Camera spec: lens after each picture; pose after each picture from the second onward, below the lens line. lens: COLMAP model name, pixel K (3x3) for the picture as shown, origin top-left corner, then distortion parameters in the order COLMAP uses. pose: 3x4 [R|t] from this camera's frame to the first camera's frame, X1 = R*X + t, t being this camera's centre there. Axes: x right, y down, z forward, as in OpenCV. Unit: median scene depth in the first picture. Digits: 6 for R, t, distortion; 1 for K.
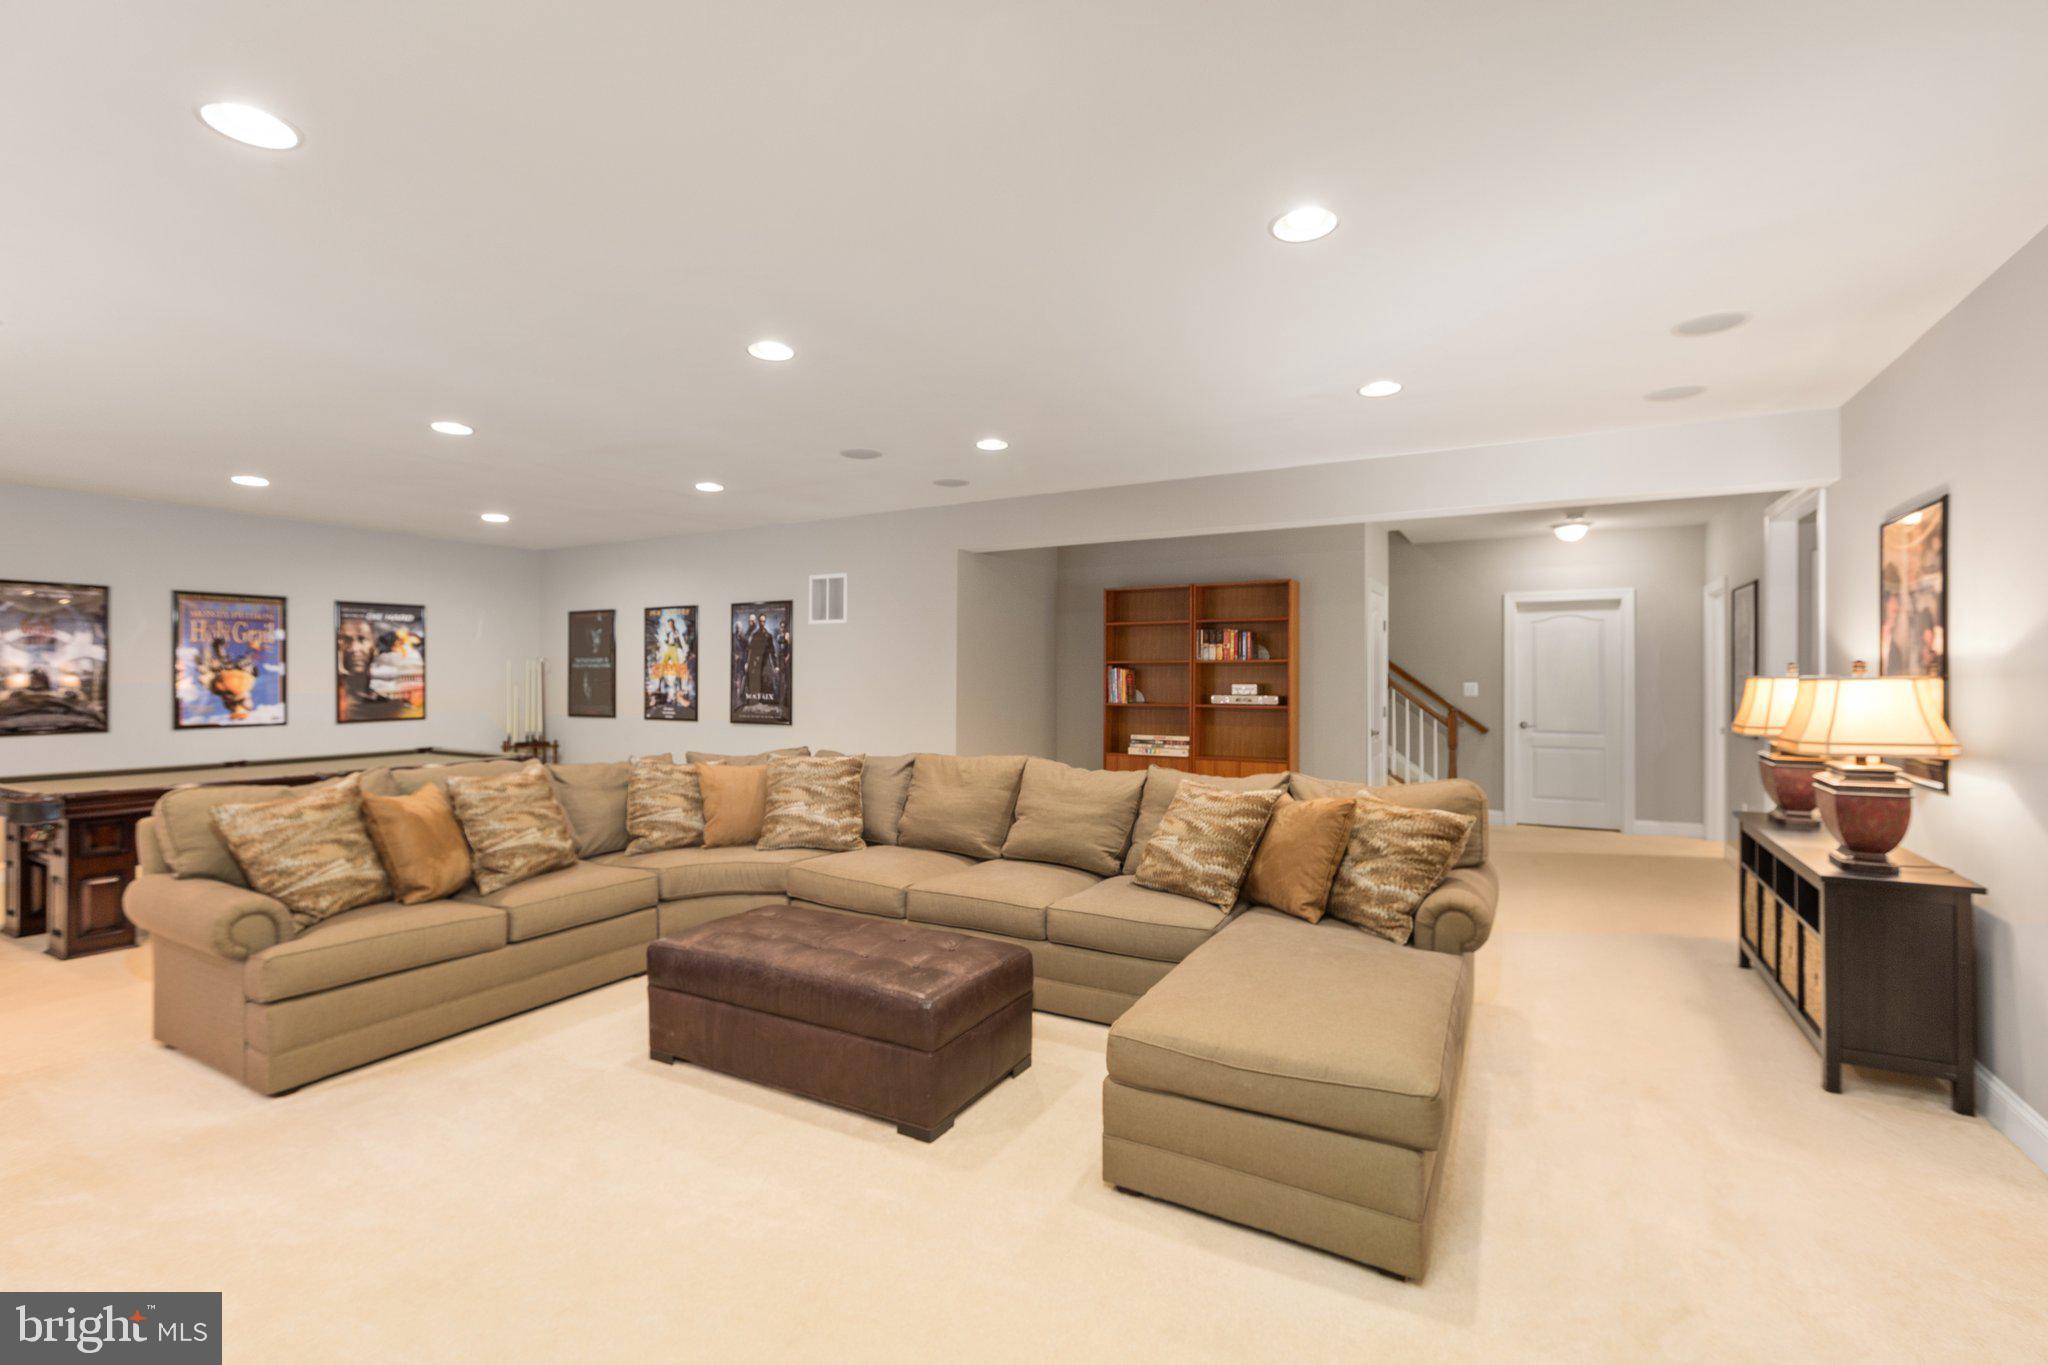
lens RADIAL K [[902.7, 0, 1029.5], [0, 902.7, 688.3], [0, 0, 1]] dist [-0.003839, 0.000562]
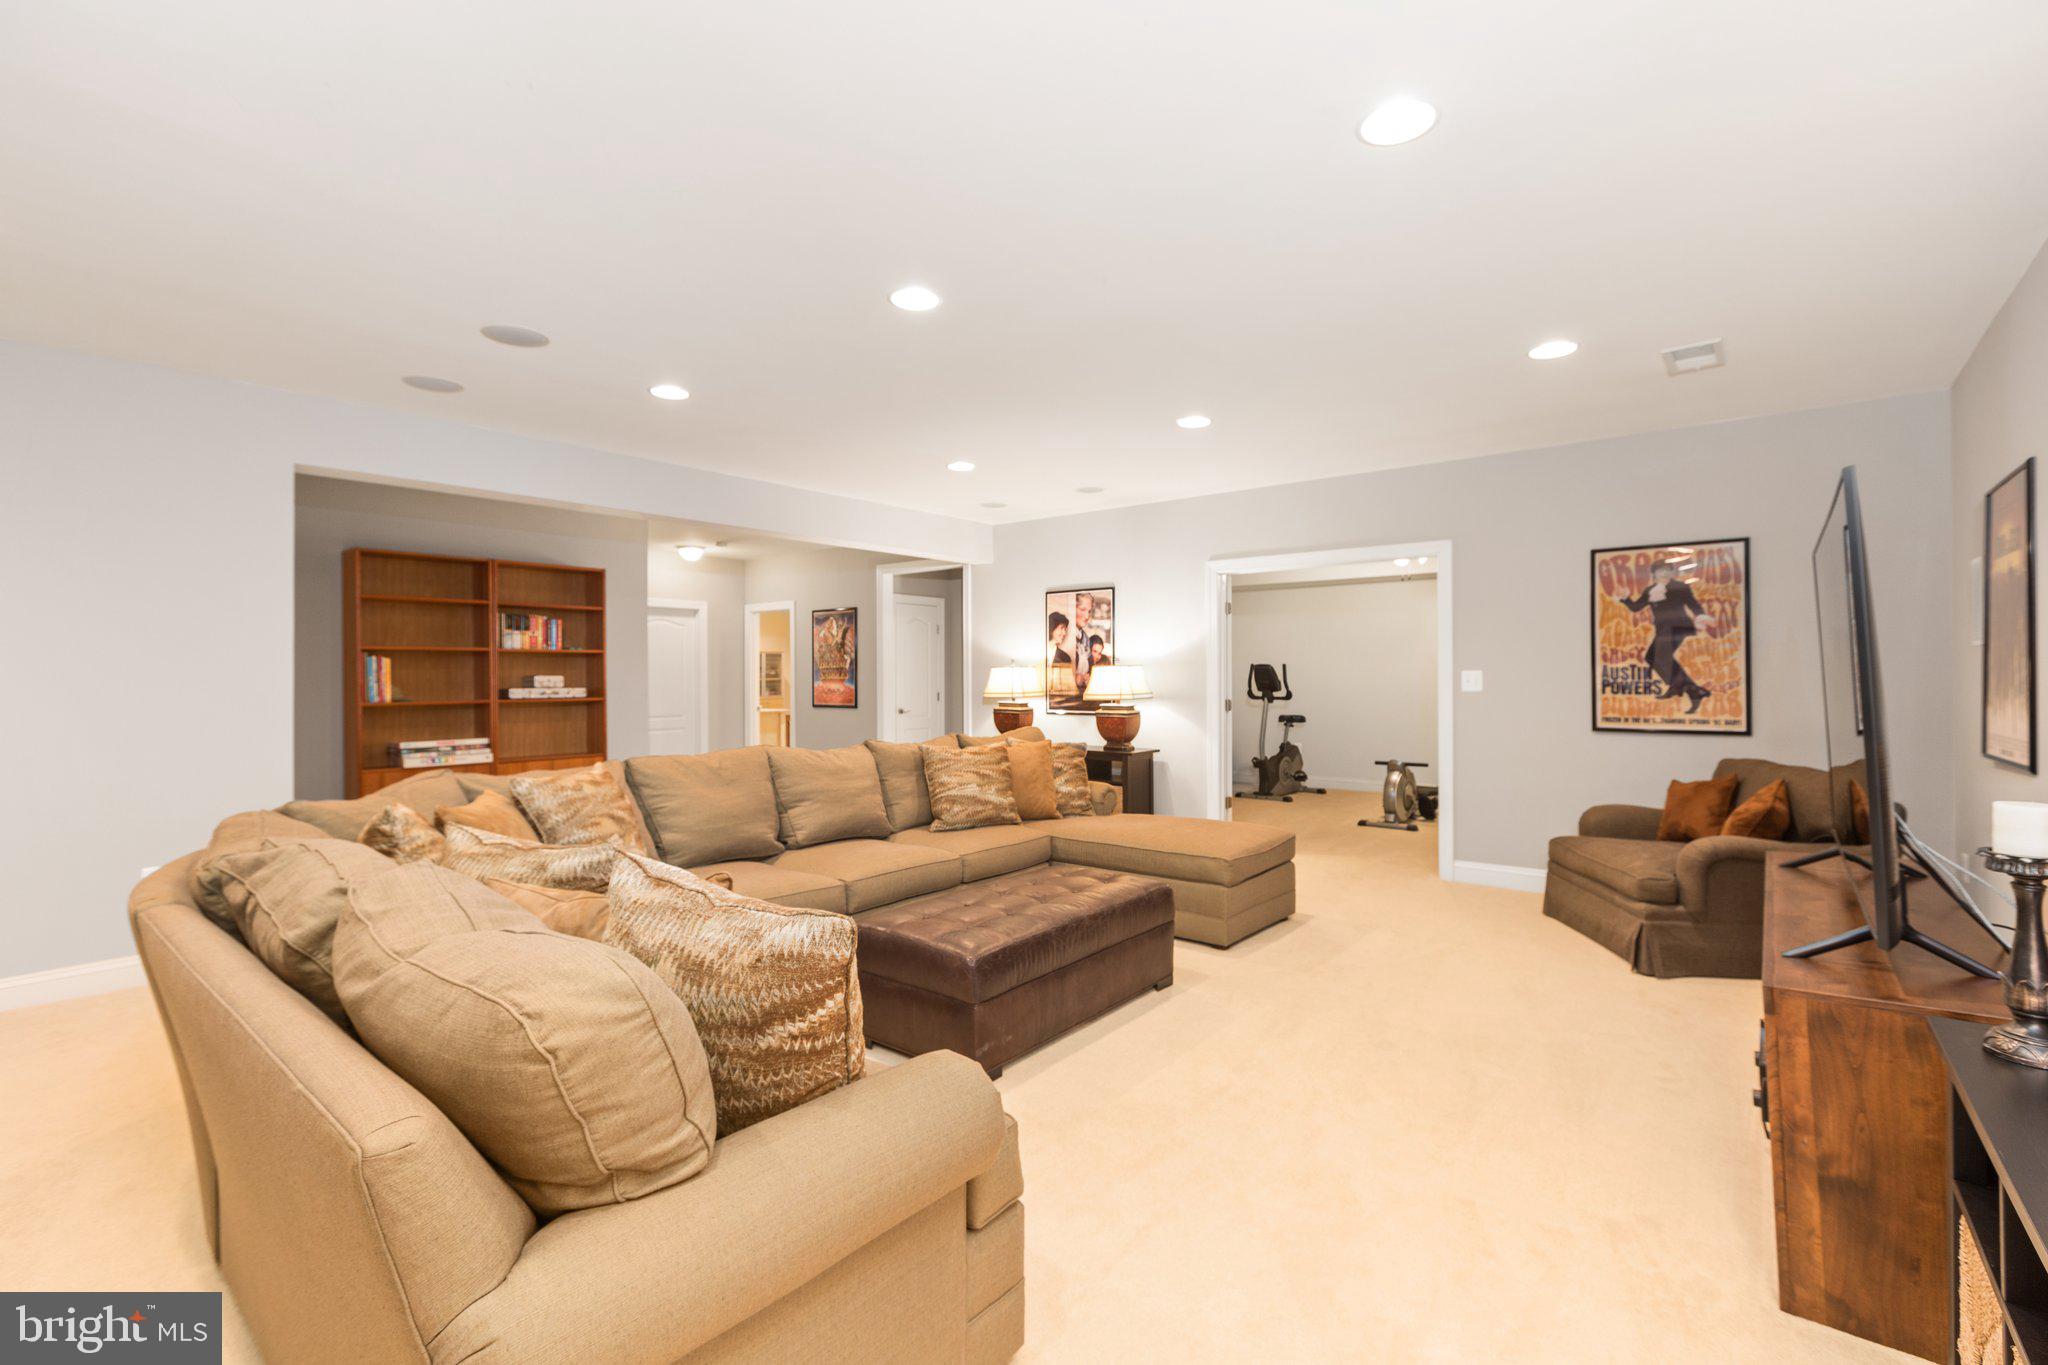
lens RADIAL K [[902.7, 0, 1029.9], [0, 902.7, 669.3], [0, 0, 1]] dist [-0.003839, 0.000562]
pose [[0.186335, -0.000284, 0.982486, -0.577192], [0.016876, 0.999853, -0.002911, -0.000176], [-0.982341, 0.017123, 0.186312, 0.345285]]
